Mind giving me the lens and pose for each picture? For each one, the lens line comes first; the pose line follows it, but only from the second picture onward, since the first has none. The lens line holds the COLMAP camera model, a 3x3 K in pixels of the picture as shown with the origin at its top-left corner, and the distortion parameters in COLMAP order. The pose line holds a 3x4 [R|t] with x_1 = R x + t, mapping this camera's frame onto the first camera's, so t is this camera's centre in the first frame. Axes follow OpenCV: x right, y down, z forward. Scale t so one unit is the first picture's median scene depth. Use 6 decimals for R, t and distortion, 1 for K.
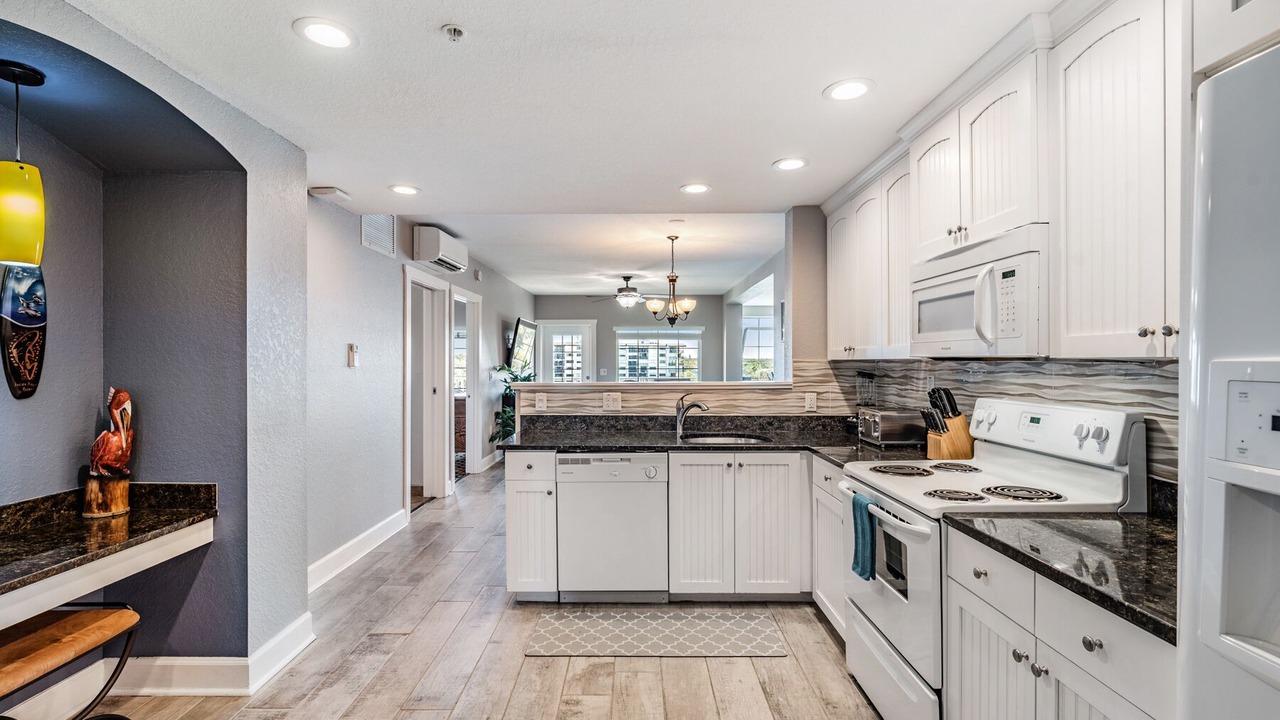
lens RADIAL K [[567.6, 0, 639.9], [0, 567.6, 359.2], [0, 0, 1]] dist [0.006928, -0.001331]
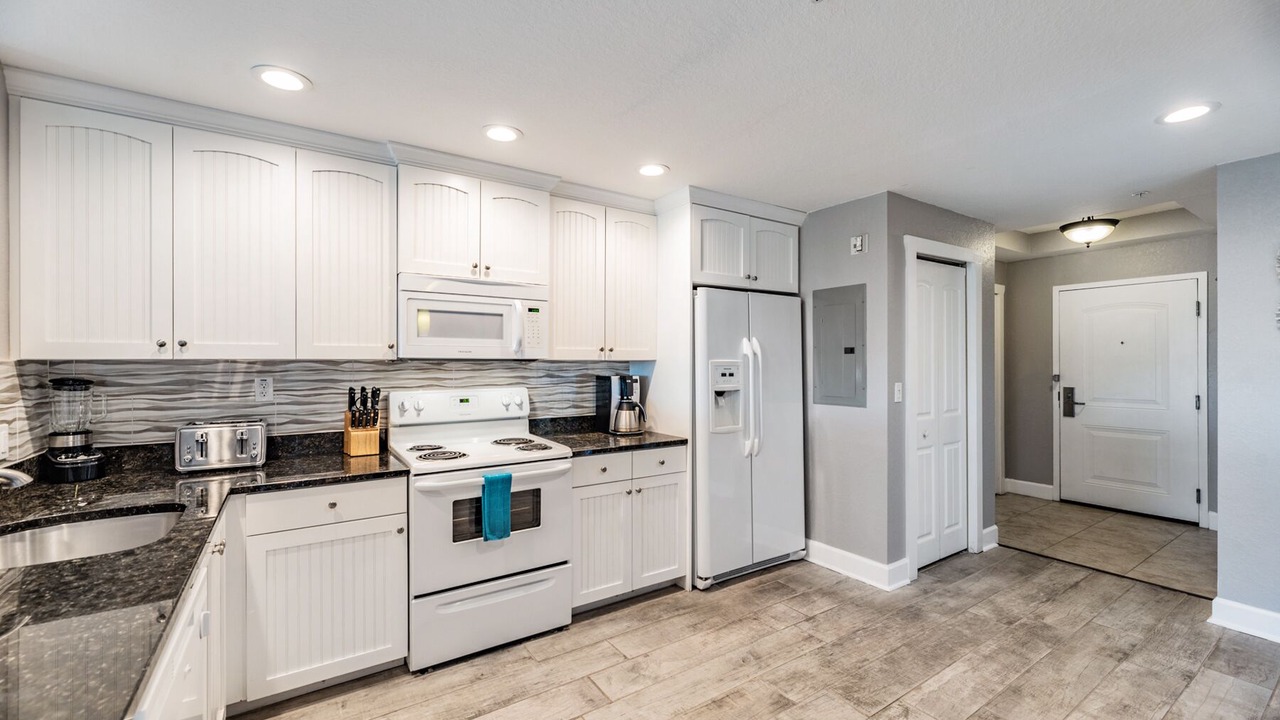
lens RADIAL K [[531.3, 0, 610.0], [0, 531.3, 361.7], [0, 0, 1]] dist [0.009214, -0.000574]
pose [[-0.517586, -0.000377, 0.855631, -0.521334], [-0.002050, 0.999998, -0.000800, 0.003319], [-0.855629, -0.002168, -0.517586, 1.030071]]
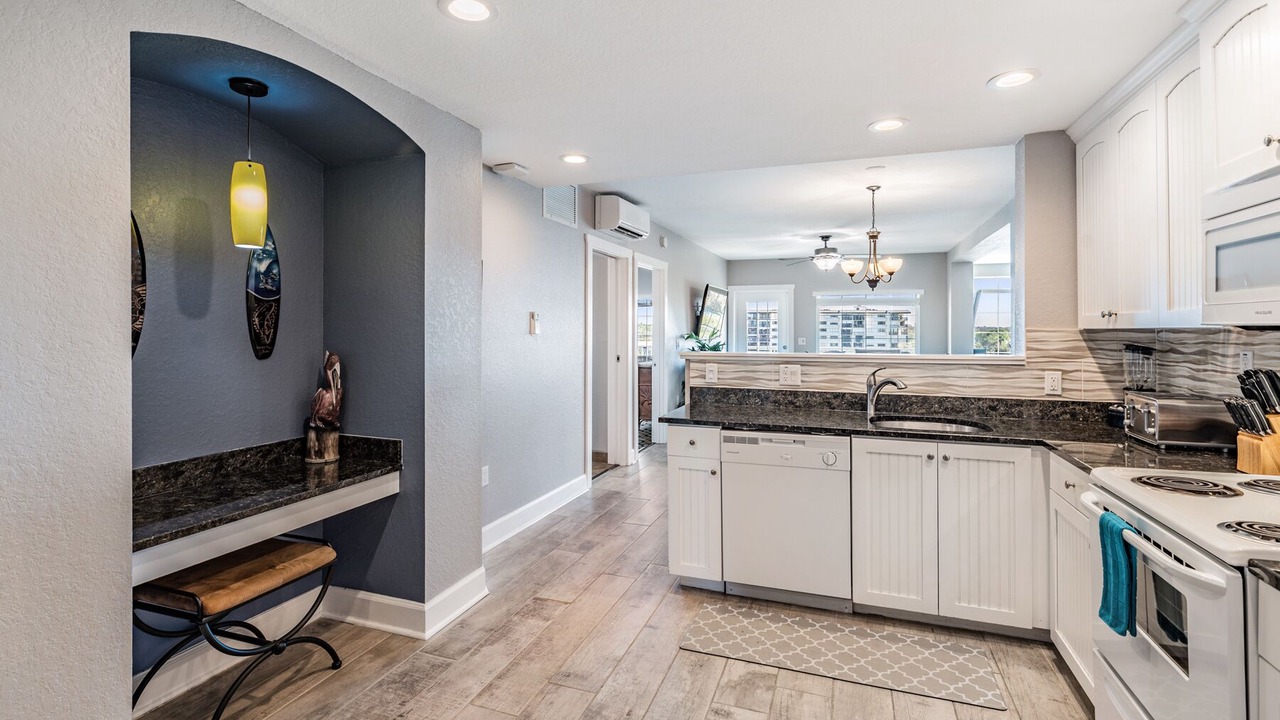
lens RADIAL K [[588.3, 0, 645.9], [0, 588.3, 321.8], [0, 0, 1]] dist [0.001035, 0.000906]
pose [[0.942232, -0.001074, -0.334959, 0.059721], [-0.002032, 0.999958, -0.008923, 0.000055], [0.334955, 0.009088, 0.942190, 0.067192]]
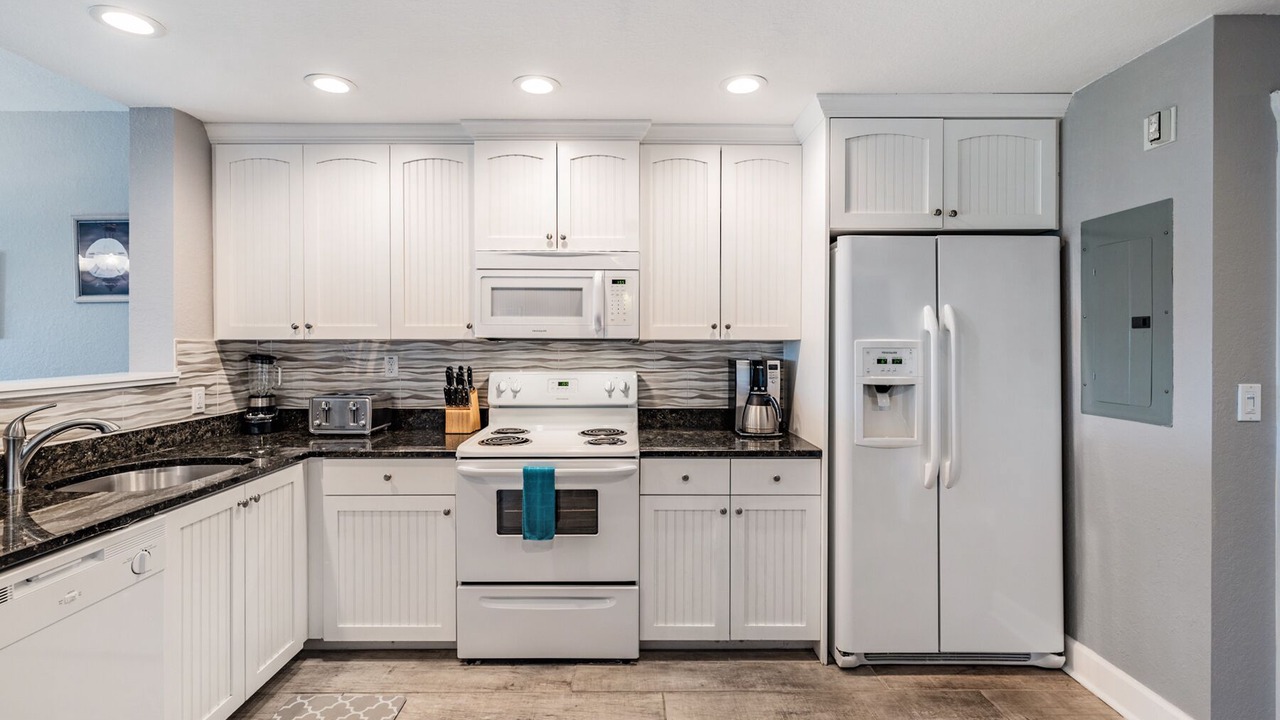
lens RADIAL K [[567.6, 0, 616.2], [0, 567.6, 344.1], [0, 0, 1]] dist [0.006928, -0.001331]
pose [[0.025440, -0.003725, 0.999669, -0.509552], [-0.003293, 0.999987, 0.003810, 0.002901], [-0.999671, -0.003389, 0.025428, 0.615380]]
